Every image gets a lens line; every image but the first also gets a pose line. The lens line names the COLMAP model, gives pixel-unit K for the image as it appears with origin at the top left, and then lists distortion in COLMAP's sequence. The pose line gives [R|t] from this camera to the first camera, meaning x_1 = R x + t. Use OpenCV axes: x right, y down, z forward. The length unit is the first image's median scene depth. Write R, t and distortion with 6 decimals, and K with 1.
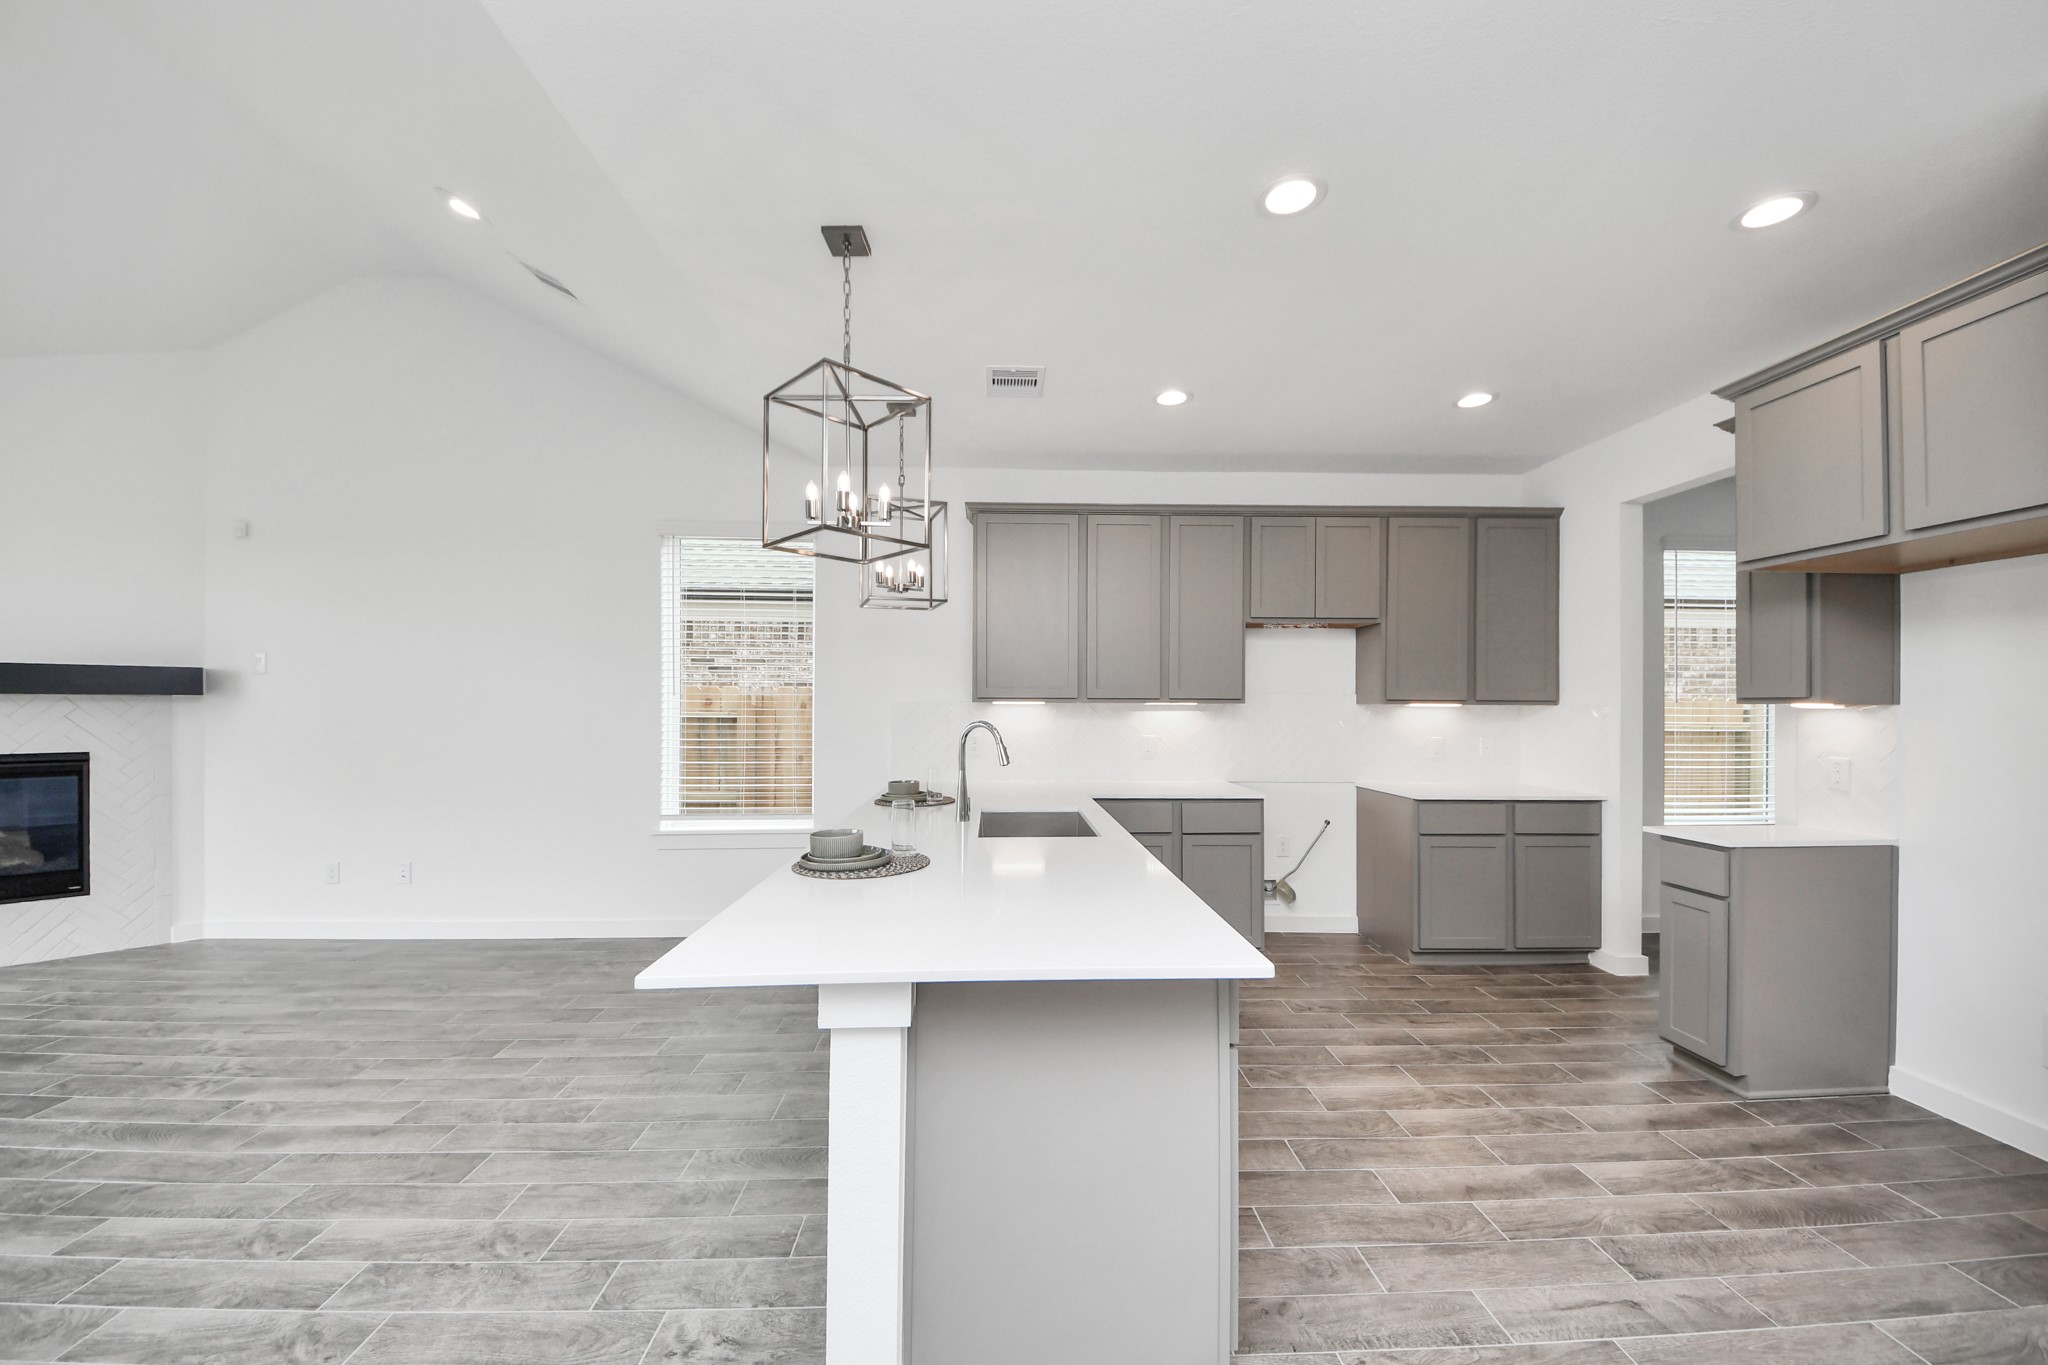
lens RADIAL K [[740.8, 0, 1029.4], [0, 740.8, 692.9], [0, 0, 1]] dist [-0.000959, -0.004808]
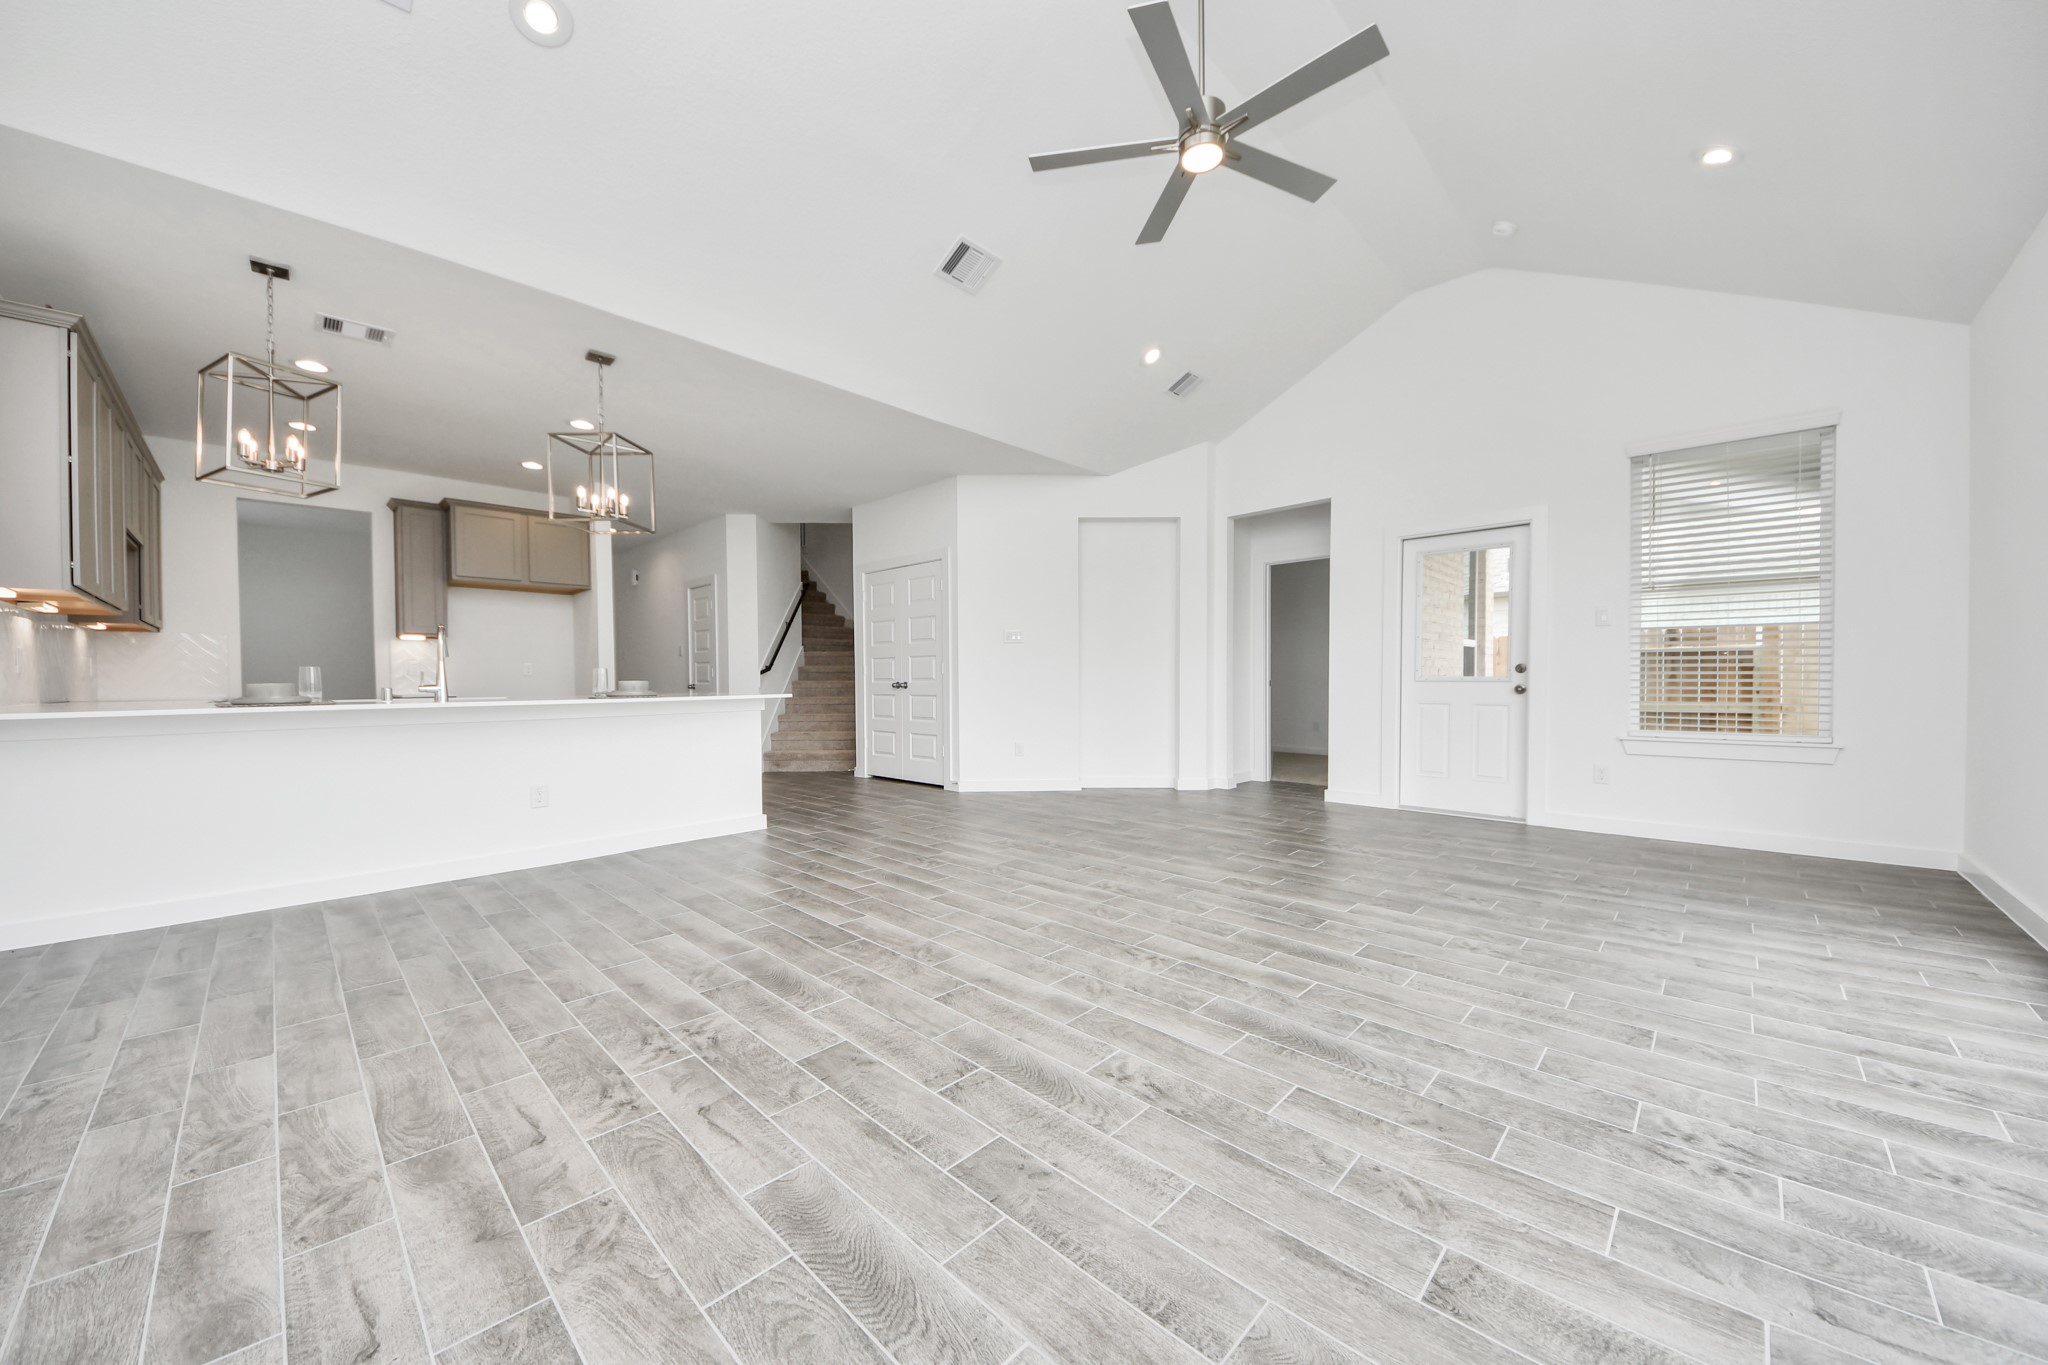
lens RADIAL K [[740.8, 0, 1029.4], [0, 740.8, 692.9], [0, 0, 1]] dist [-0.000959, -0.004808]
pose [[-0.687328, -0.002318, 0.726344, -1.935604], [0.008961, 0.999892, 0.011670, 0.182340], [-0.726292, 0.014530, -0.687232, 1.281991]]
